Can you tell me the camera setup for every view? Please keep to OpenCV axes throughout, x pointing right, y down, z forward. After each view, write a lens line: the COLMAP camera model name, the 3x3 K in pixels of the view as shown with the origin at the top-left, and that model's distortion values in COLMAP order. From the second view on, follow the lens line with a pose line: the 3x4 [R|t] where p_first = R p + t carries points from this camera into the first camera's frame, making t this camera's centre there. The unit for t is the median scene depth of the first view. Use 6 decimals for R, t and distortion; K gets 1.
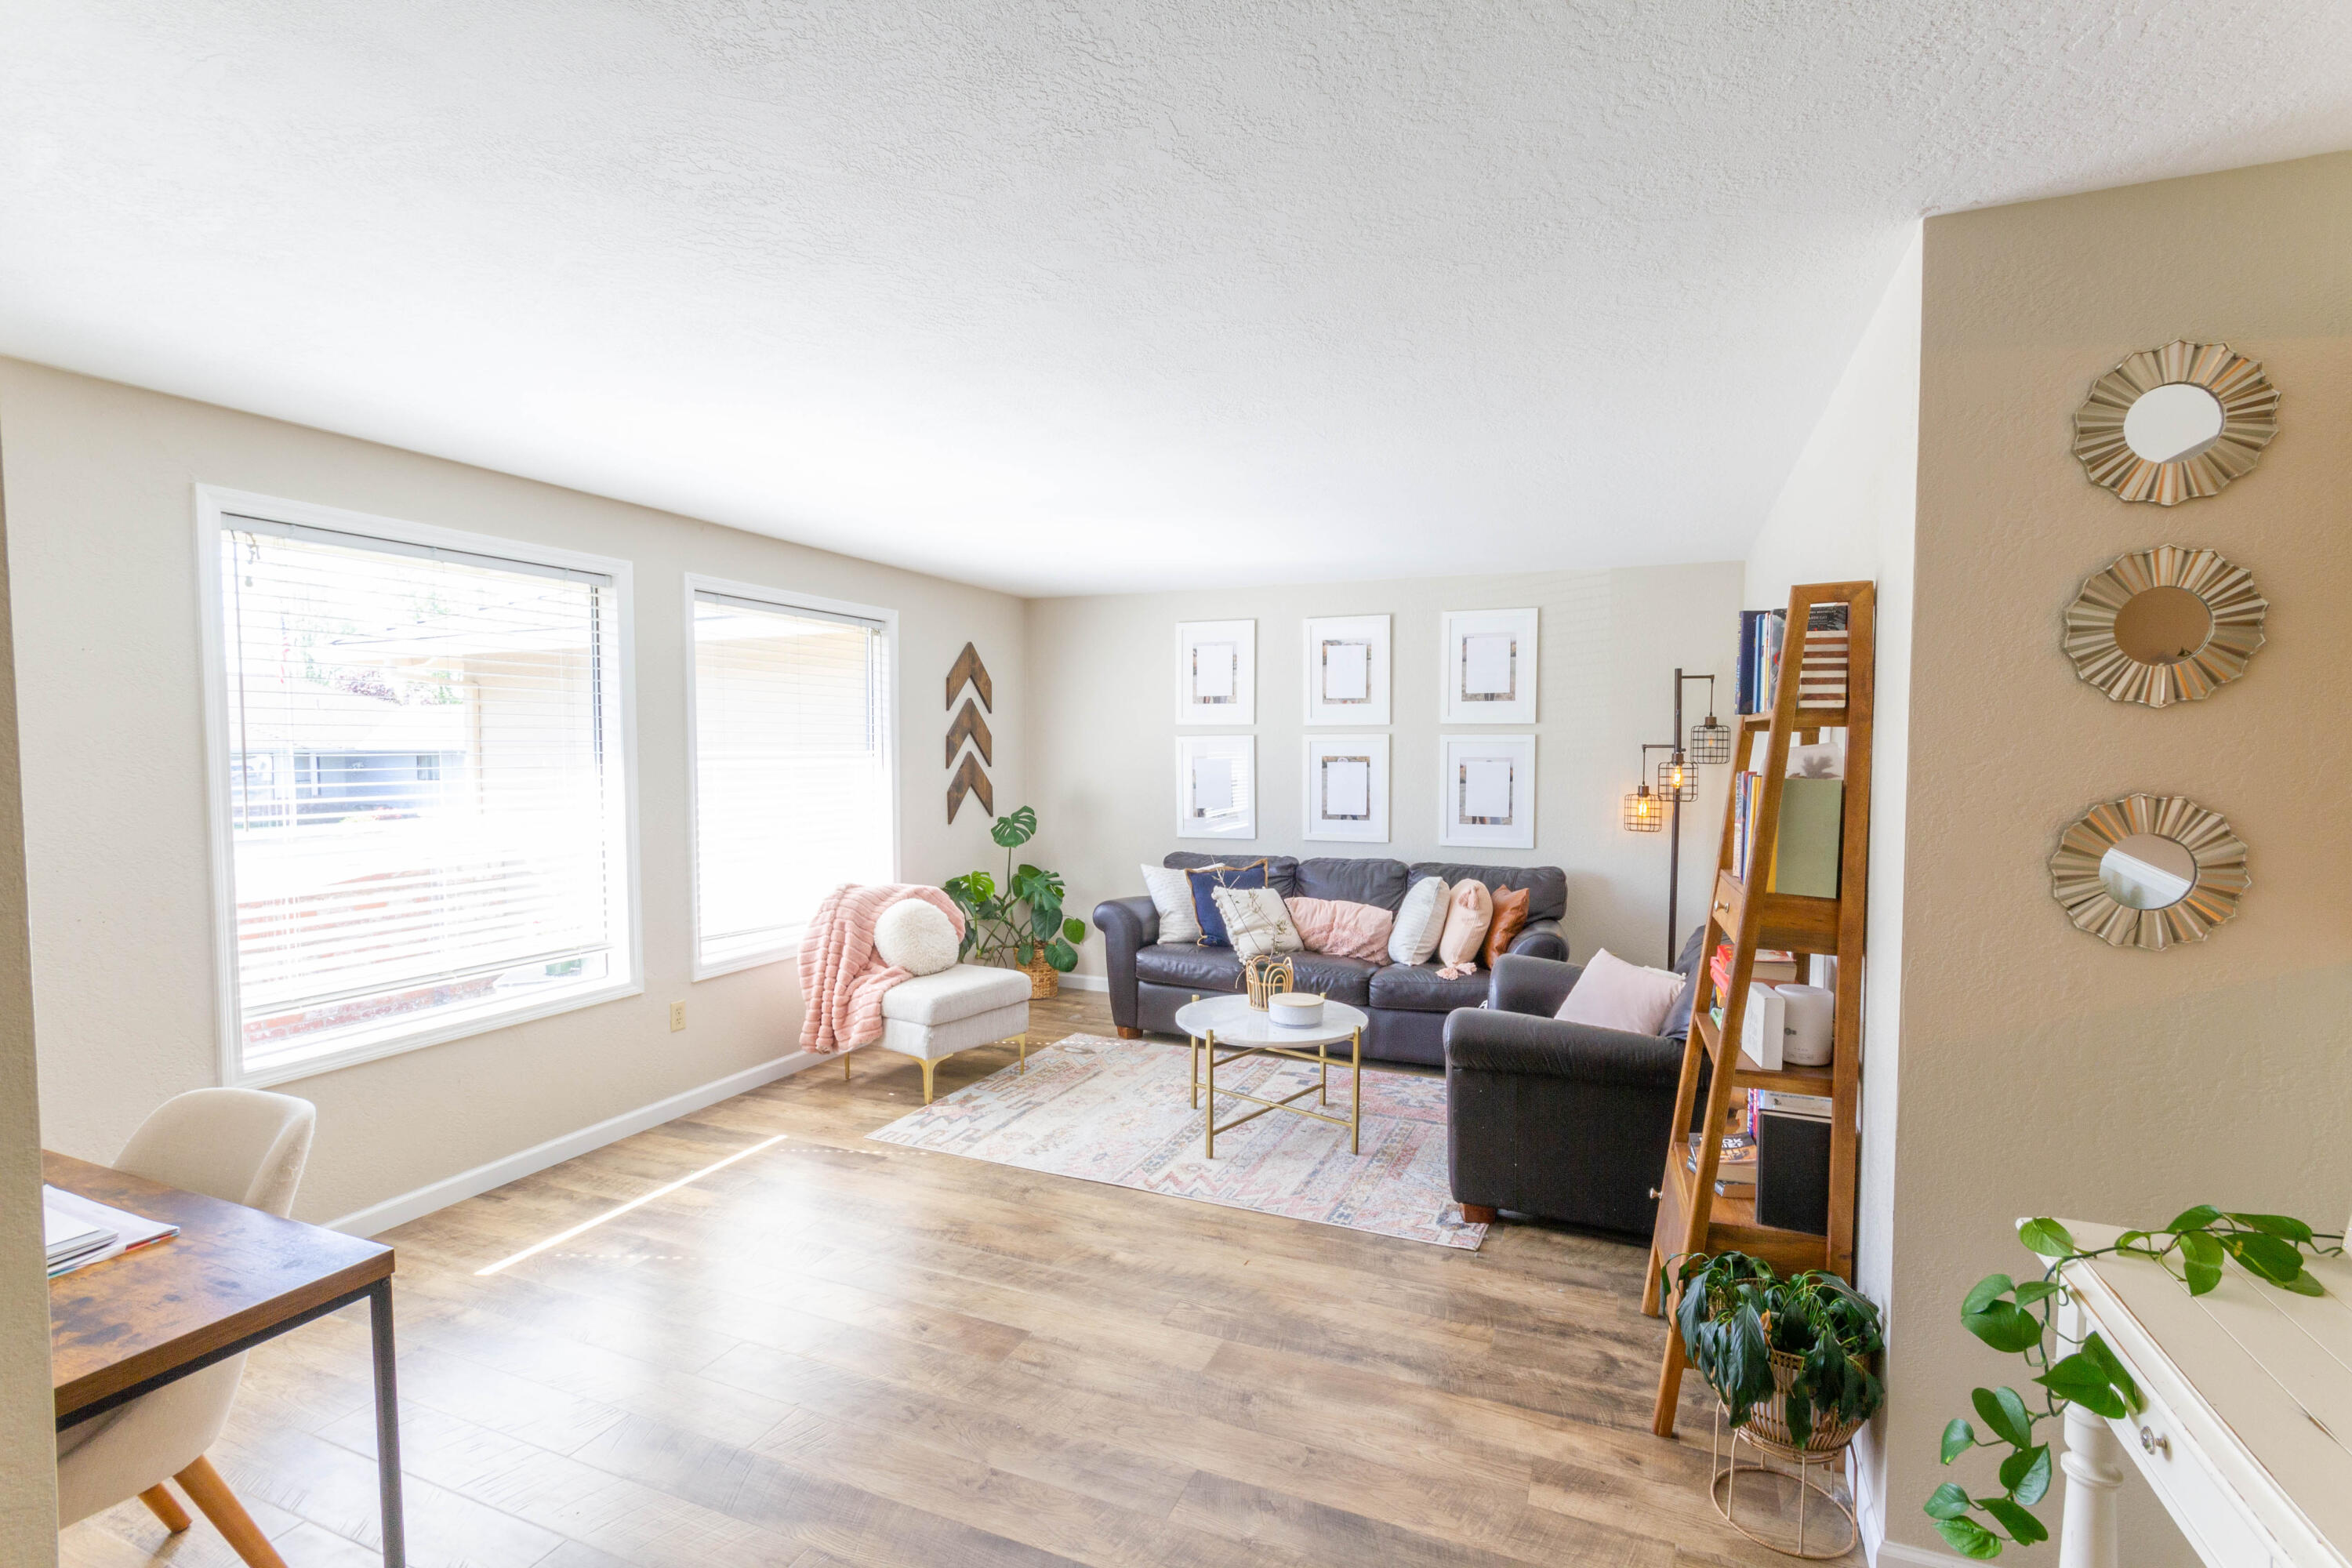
lens RADIAL K [[1077.8, 0, 1193.6], [0, 1077.8, 784.8], [0, 0, 1]] dist [-0.000605, -0.000022]
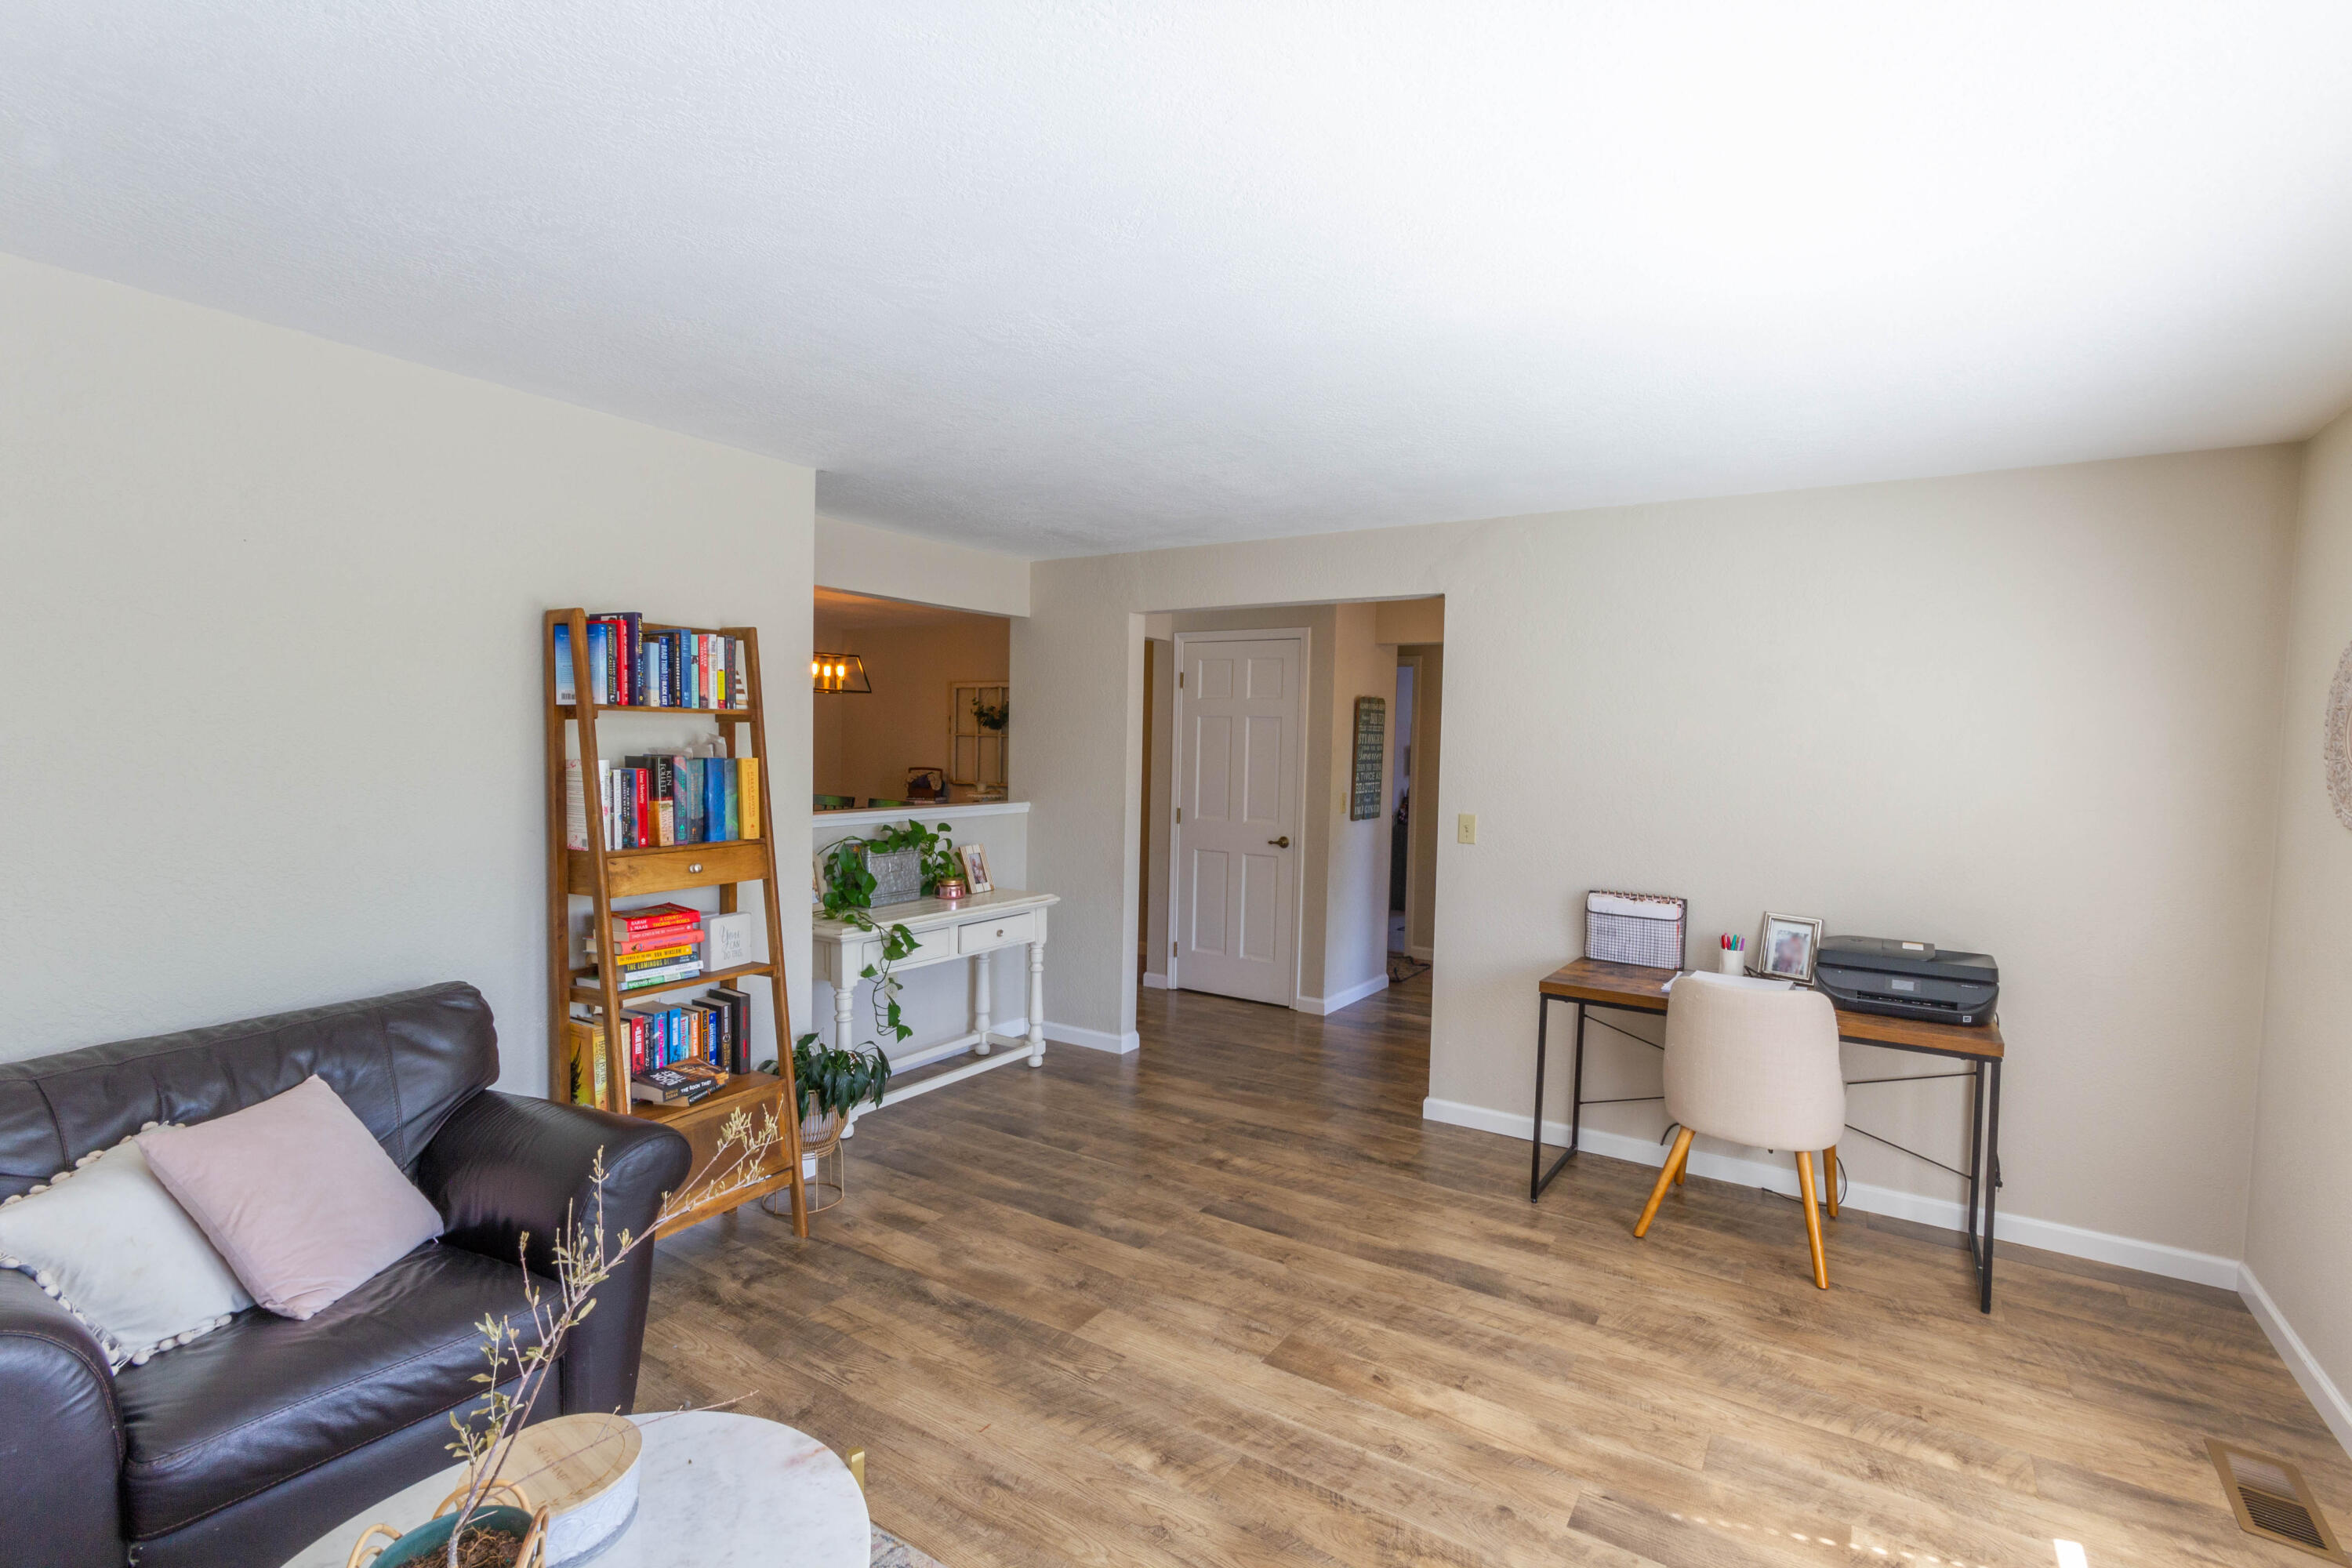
lens RADIAL K [[1077.8, 0, 1187.9], [0, 1077.8, 797.6], [0, 0, 1]] dist [-0.000605, -0.000022]
pose [[-0.983788, -0.032630, 0.176342, -0.250181], [-0.017401, 0.996037, 0.087226, -0.077845], [-0.178489, 0.082743, -0.980457, 2.003542]]
